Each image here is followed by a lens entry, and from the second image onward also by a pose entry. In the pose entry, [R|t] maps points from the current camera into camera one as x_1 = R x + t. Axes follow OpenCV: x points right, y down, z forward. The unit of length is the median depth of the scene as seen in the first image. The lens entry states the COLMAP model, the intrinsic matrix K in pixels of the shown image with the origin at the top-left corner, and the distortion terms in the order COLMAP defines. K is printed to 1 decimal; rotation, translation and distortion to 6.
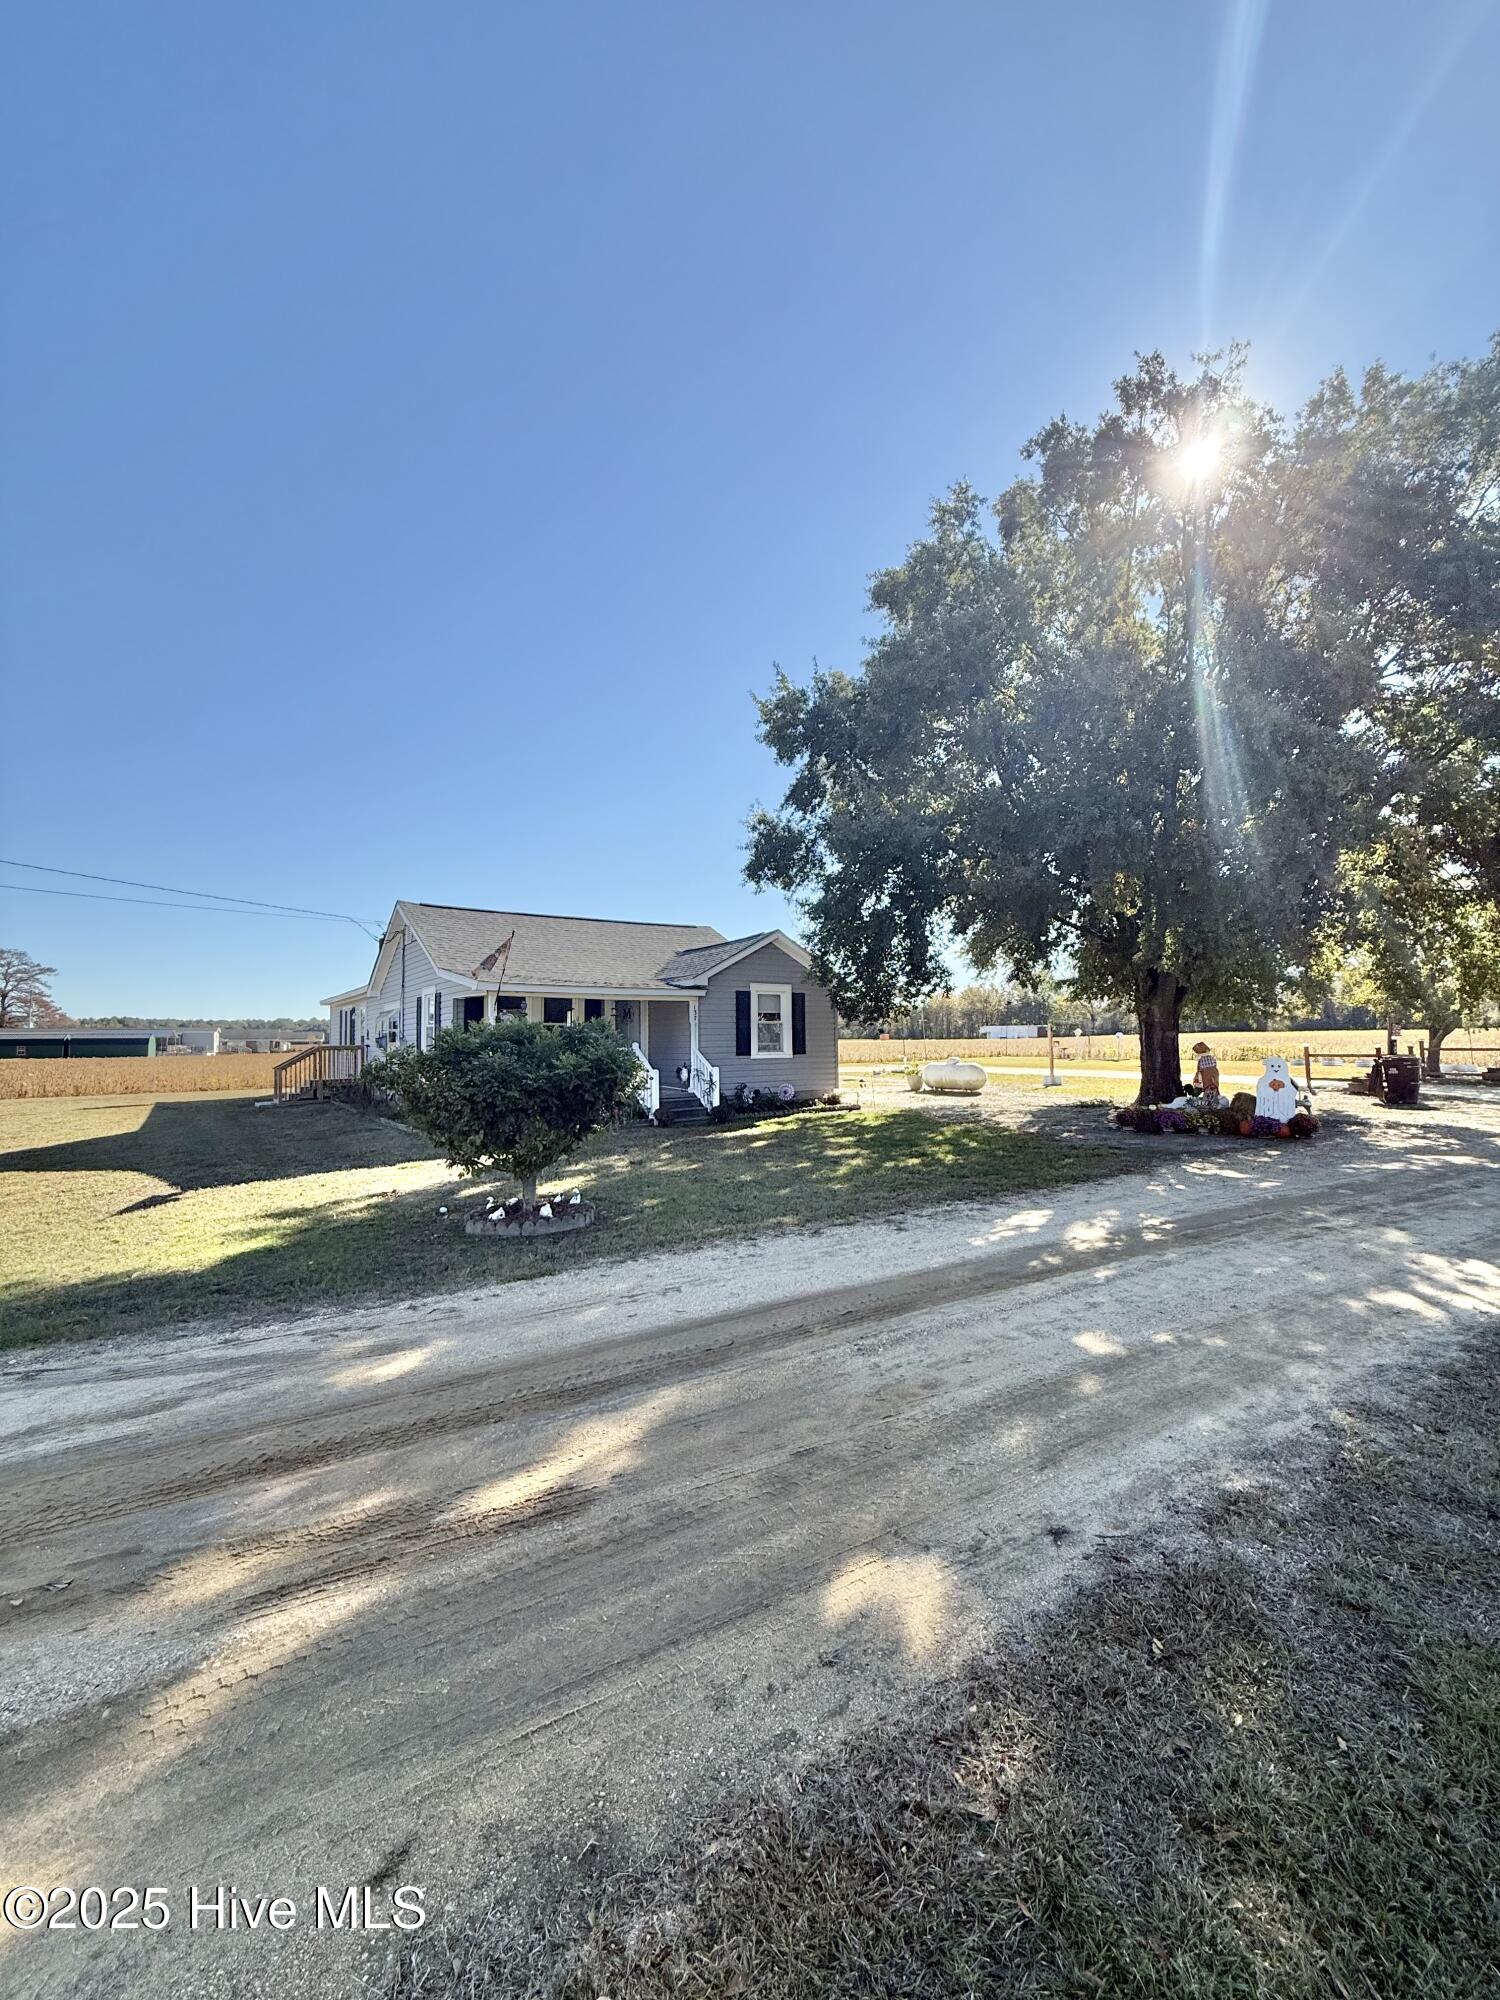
lens RADIAL K [[801.5, 0, 751.2], [0, 801.5, 1009.2], [0, 0, 1]] dist [0.001801, 0.000122]
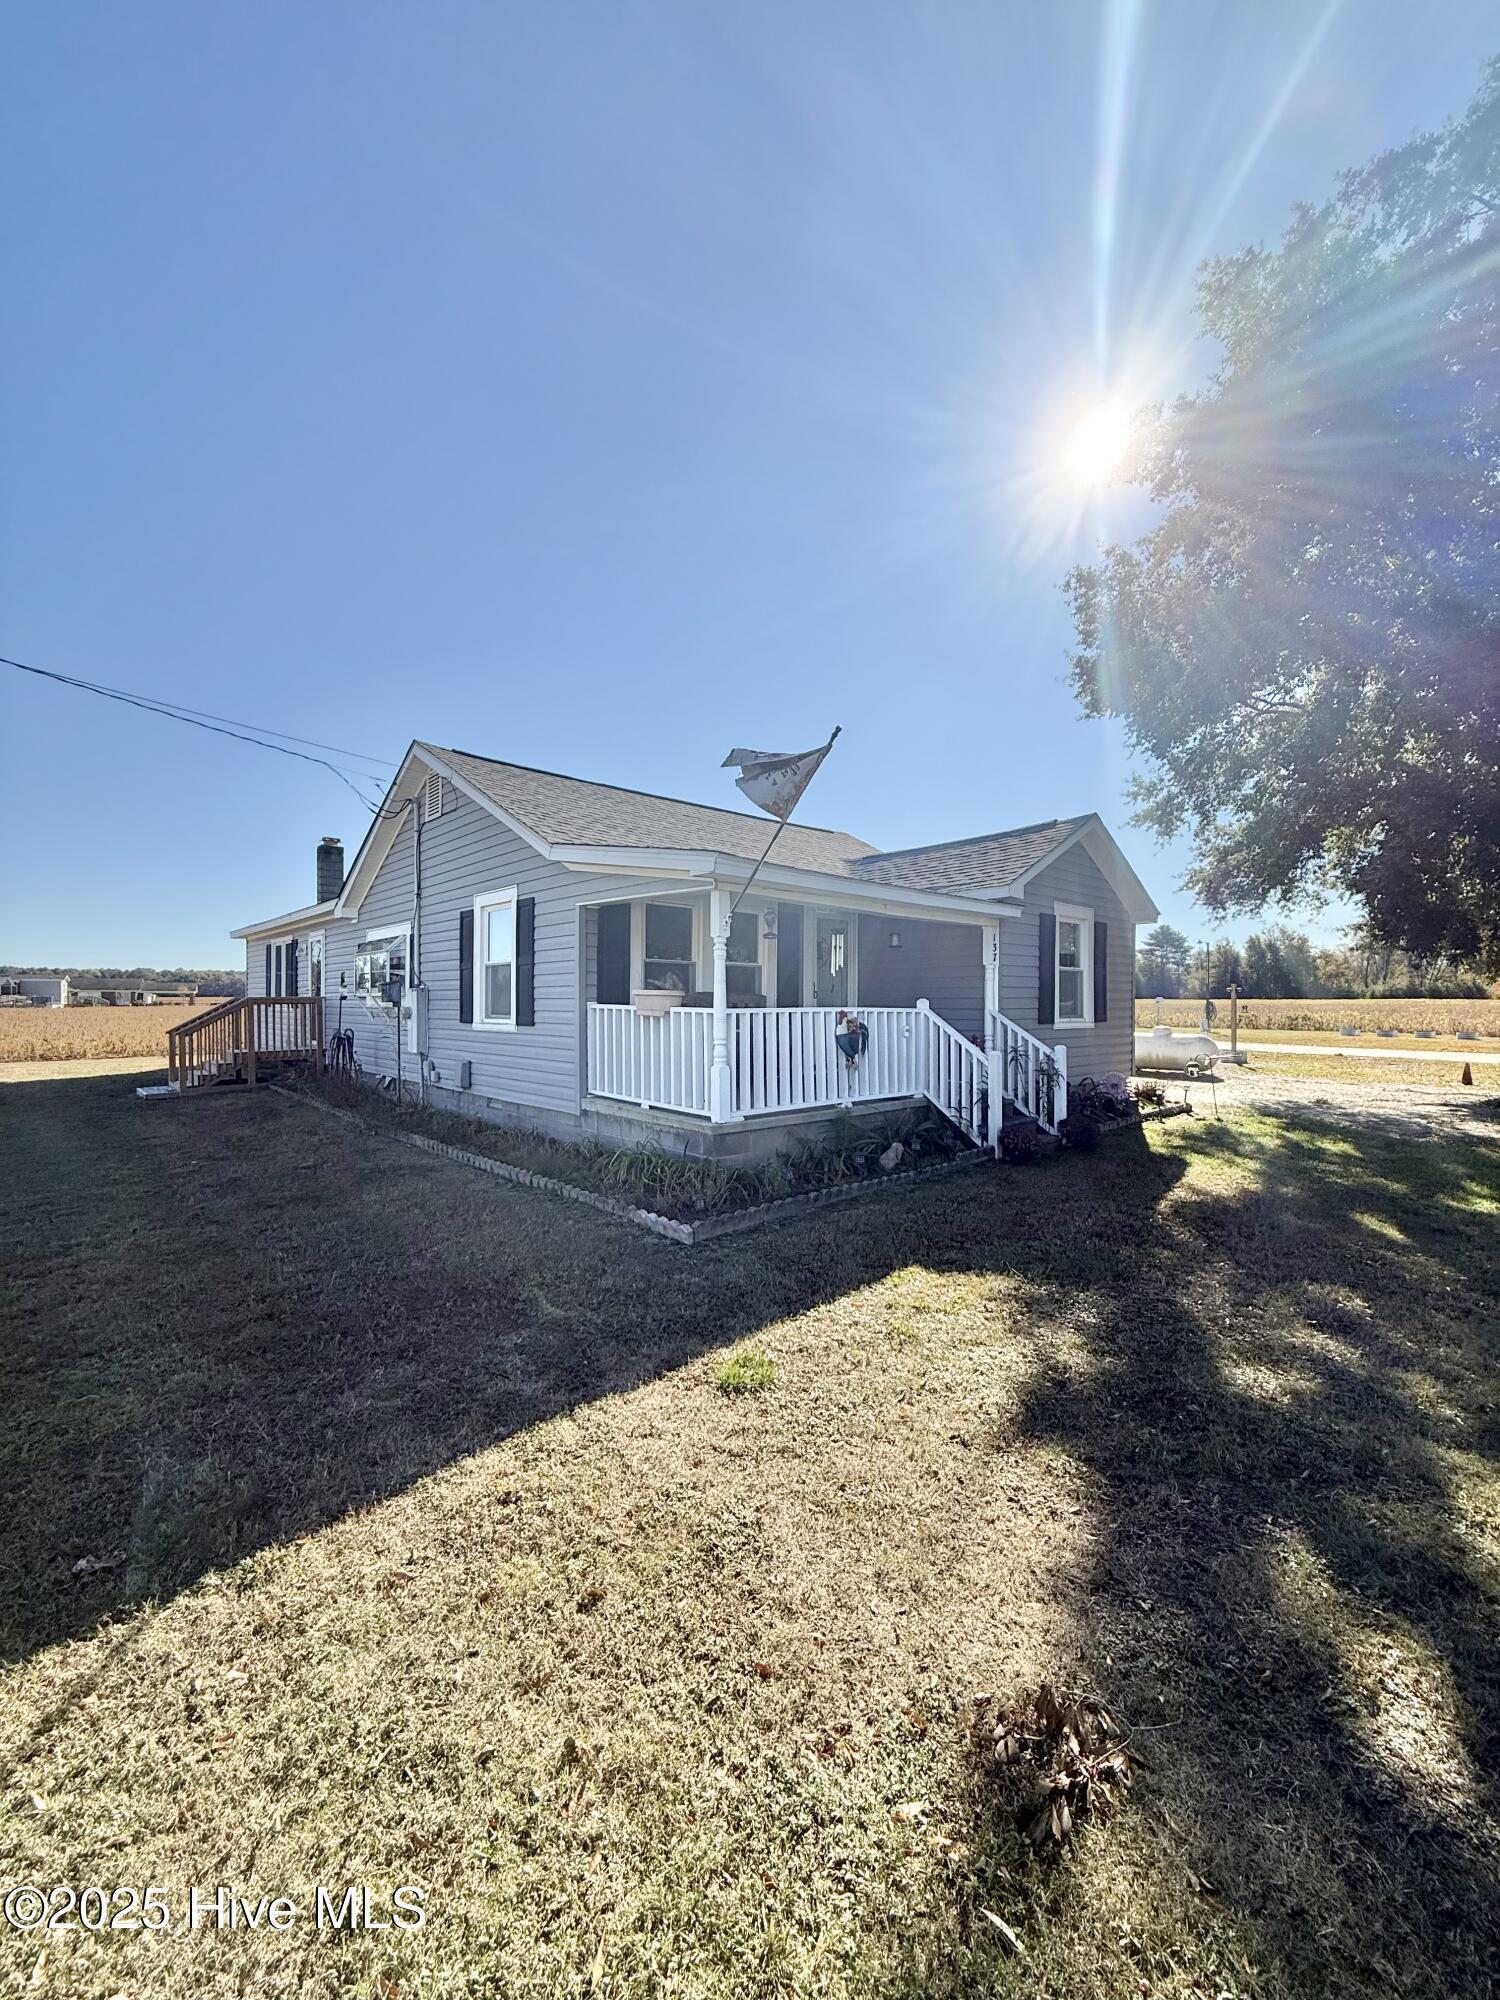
lens RADIAL K [[801.5, 0, 751.5], [0, 801.5, 996.4], [0, 0, 1]] dist [0.001801, 0.000122]
pose [[0.992599, 0.016219, 0.120347, -0.189774], [-0.020204, 0.999285, 0.031966, 0.014654], [-0.119743, -0.034161, 0.992217, 0.282533]]
